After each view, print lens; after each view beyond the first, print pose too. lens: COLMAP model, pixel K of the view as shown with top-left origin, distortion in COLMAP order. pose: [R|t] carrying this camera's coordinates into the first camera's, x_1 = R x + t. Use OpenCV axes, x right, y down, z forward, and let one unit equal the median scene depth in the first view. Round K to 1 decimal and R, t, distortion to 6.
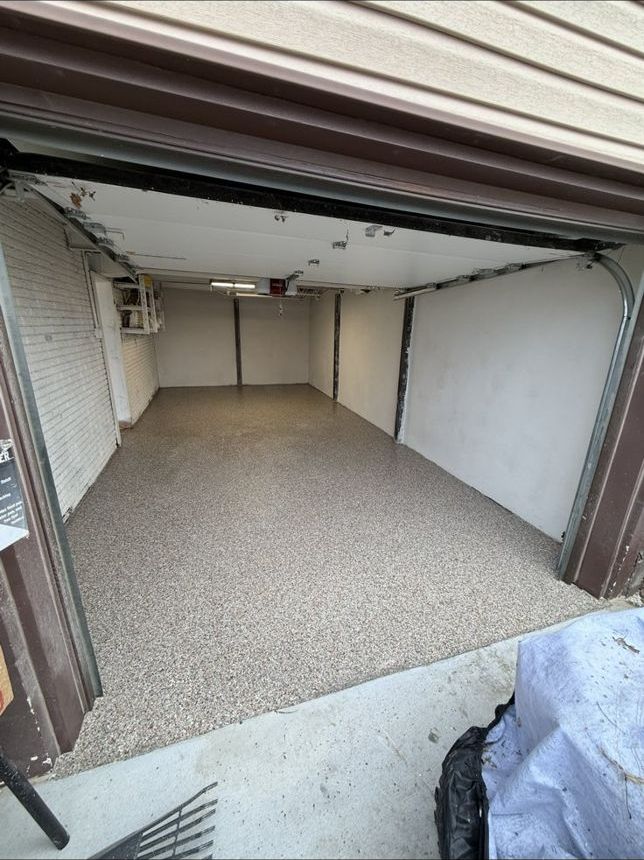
lens RADIAL K [[343.6, 0, 325.7], [0, 343.6, 429.9], [0, 0, 1]] dist [-0.004334, -0.000506]
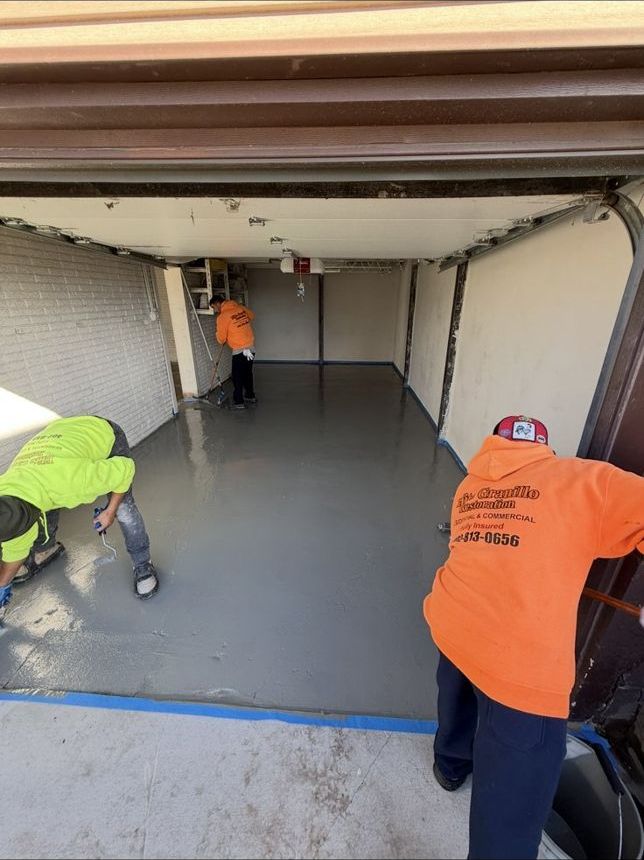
lens RADIAL K [[343.6, 0, 323.0], [0, 343.6, 430.4], [0, 0, 1]] dist [-0.004334, -0.000506]
pose [[0.929292, 0.113105, -0.351601, 0.297689], [-0.086120, 0.992073, 0.091516, -0.056589], [0.359164, -0.054766, 0.931666, 0.116976]]
